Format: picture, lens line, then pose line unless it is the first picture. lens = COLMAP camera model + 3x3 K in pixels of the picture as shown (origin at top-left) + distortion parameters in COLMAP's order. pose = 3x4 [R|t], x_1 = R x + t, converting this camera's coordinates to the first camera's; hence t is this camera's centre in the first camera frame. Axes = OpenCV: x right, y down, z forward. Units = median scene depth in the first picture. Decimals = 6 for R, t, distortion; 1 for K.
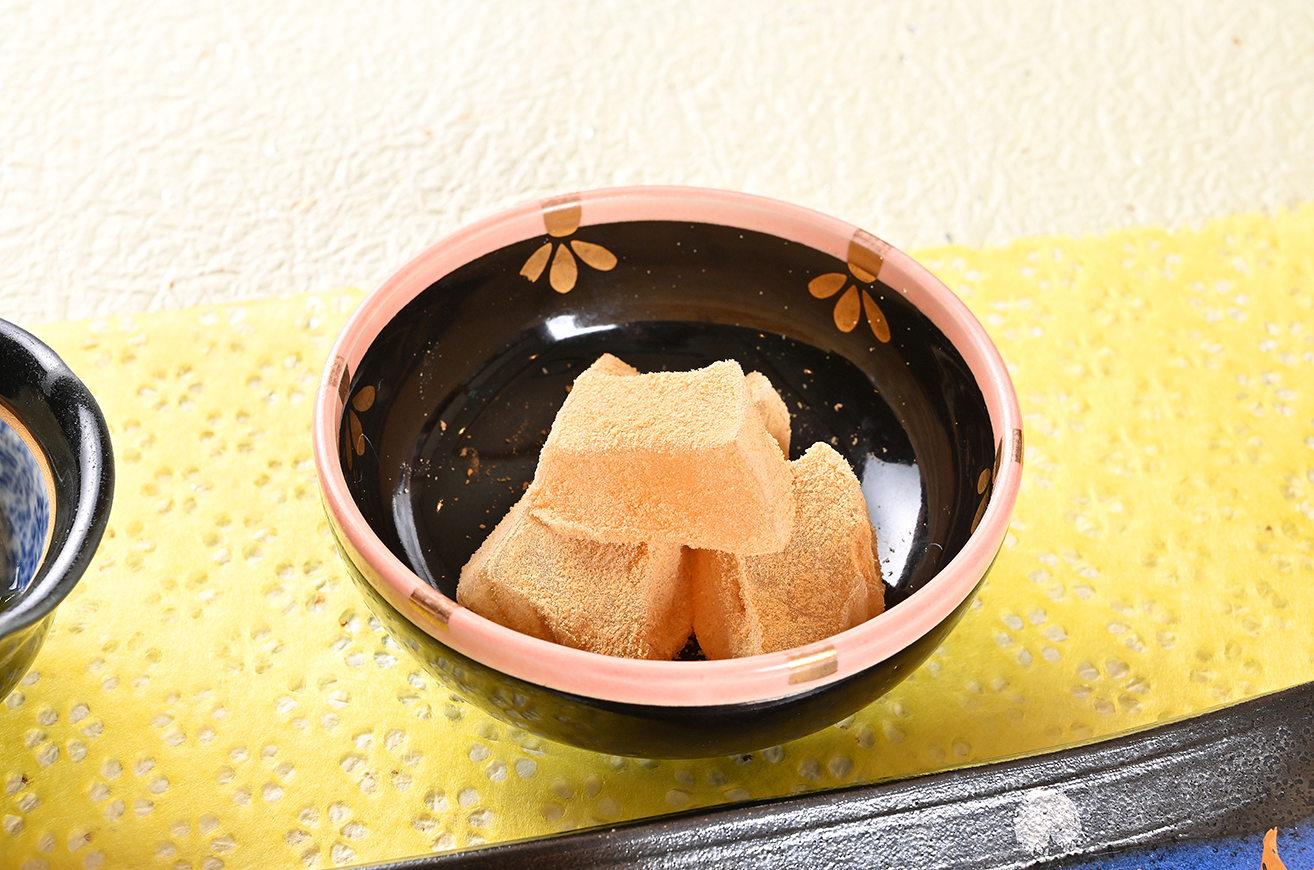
lens RADIAL K [[2601.0, 0, 657.0], [0, 2601.0, 435.0], [0, 0, 1]] dist [0.004285, 0.072425]
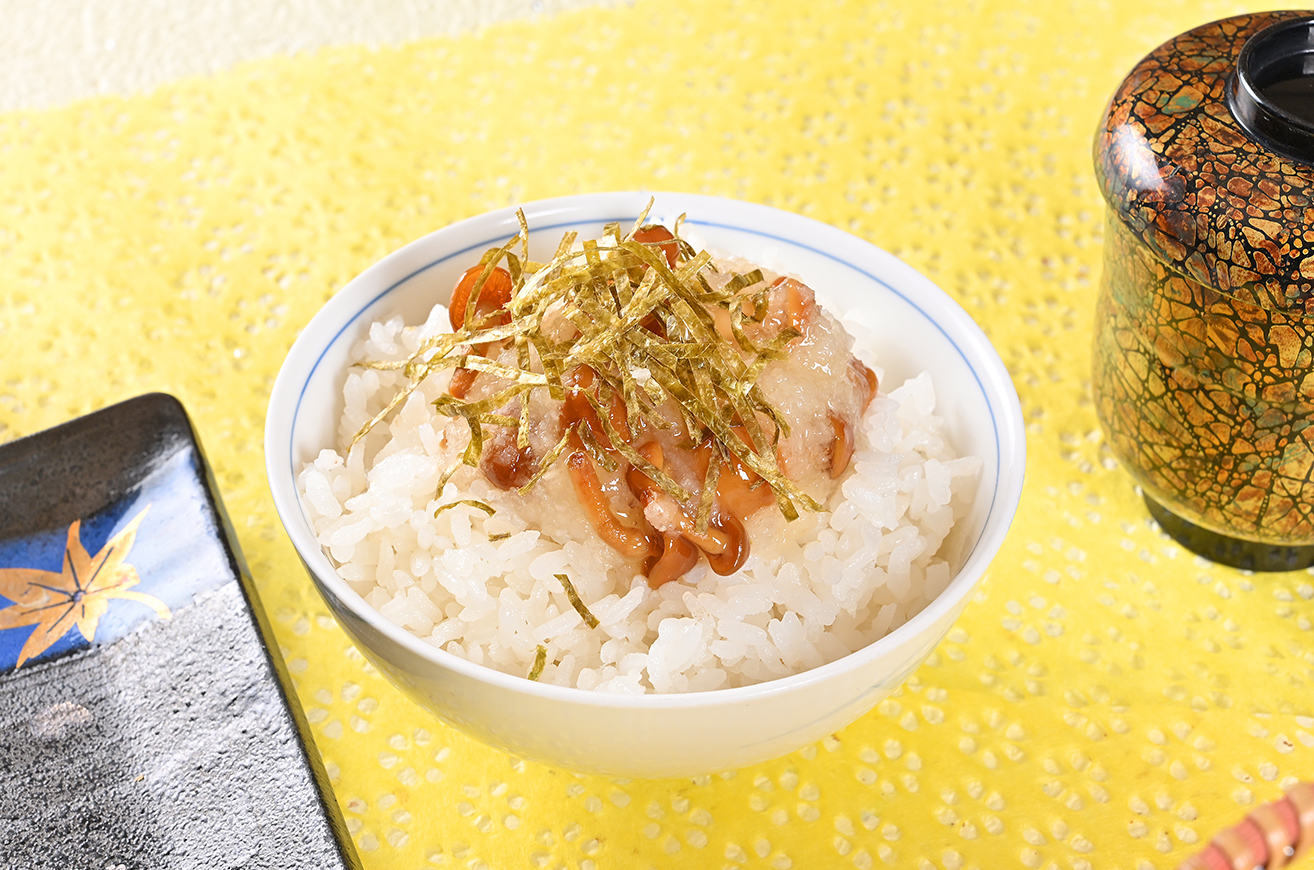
lens RADIAL K [[2579.8, 0, 657.0], [0, 2579.8, 435.0], [0, 0, 1]] dist [-0.010150, 0.286537]
pose [[0.987930, -0.112731, 0.106232, 0.344932], [0.116508, 0.992736, -0.030031, 0.161611], [-0.102075, 0.042046, 0.993888, -0.217246]]
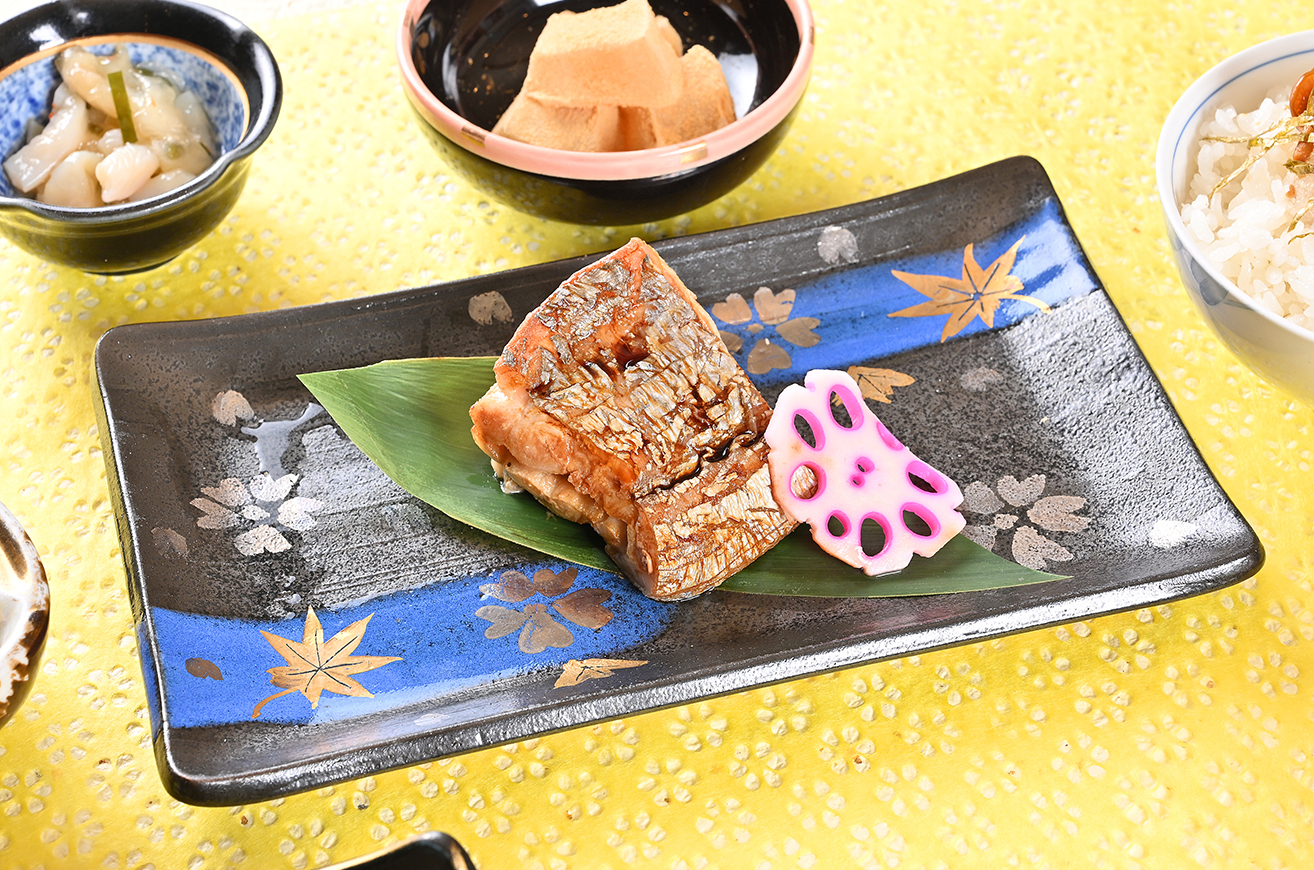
lens RADIAL K [[2579.8, 0, 657.0], [0, 2579.8, 435.0], [0, 0, 1]] dist [-0.010150, 0.286537]
pose [[0.998149, -0.060686, 0.004090, 0.014288], [0.060587, 0.997941, 0.021067, 0.205868], [-0.005360, -0.020780, 0.999770, -0.634722]]
